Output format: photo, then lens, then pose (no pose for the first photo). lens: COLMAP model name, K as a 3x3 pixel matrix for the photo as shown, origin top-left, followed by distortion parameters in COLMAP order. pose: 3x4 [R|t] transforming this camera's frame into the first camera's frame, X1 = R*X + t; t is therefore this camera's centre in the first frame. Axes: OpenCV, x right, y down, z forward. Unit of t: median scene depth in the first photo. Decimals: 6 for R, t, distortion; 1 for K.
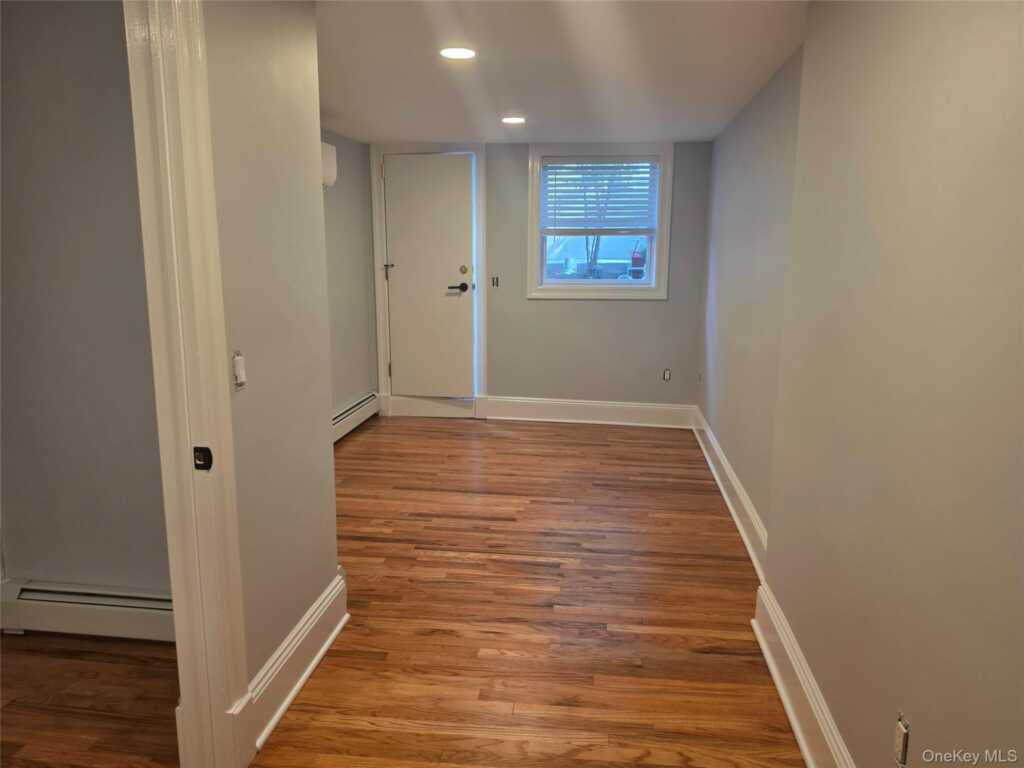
lens RADIAL K [[711.5, 0, 513.3], [0, 711.5, 383.2], [0, 0, 1]] dist [0.053401, -0.066489]
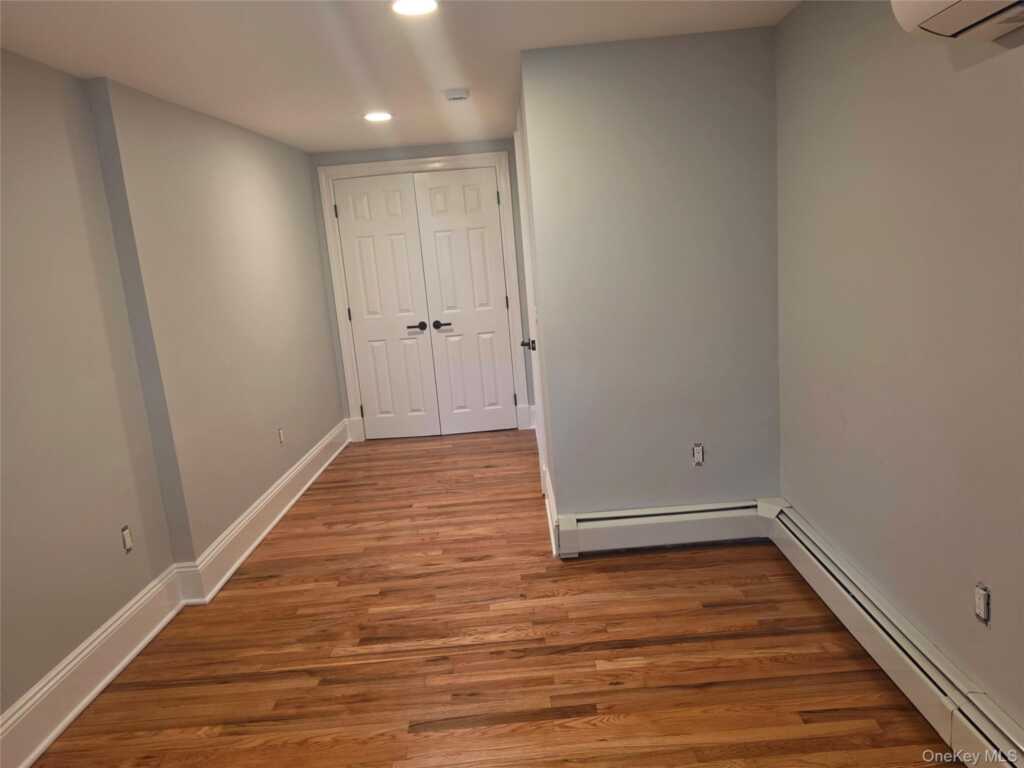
lens RADIAL K [[711.5, 0, 513.2], [0, 711.5, 384.3], [0, 0, 1]] dist [0.053401, -0.066489]
pose [[-0.988526, 0.103684, -0.109841, -0.051785], [0.058655, 0.933624, 0.353420, -0.314757], [0.139195, 0.342922, -0.928994, 1.704855]]
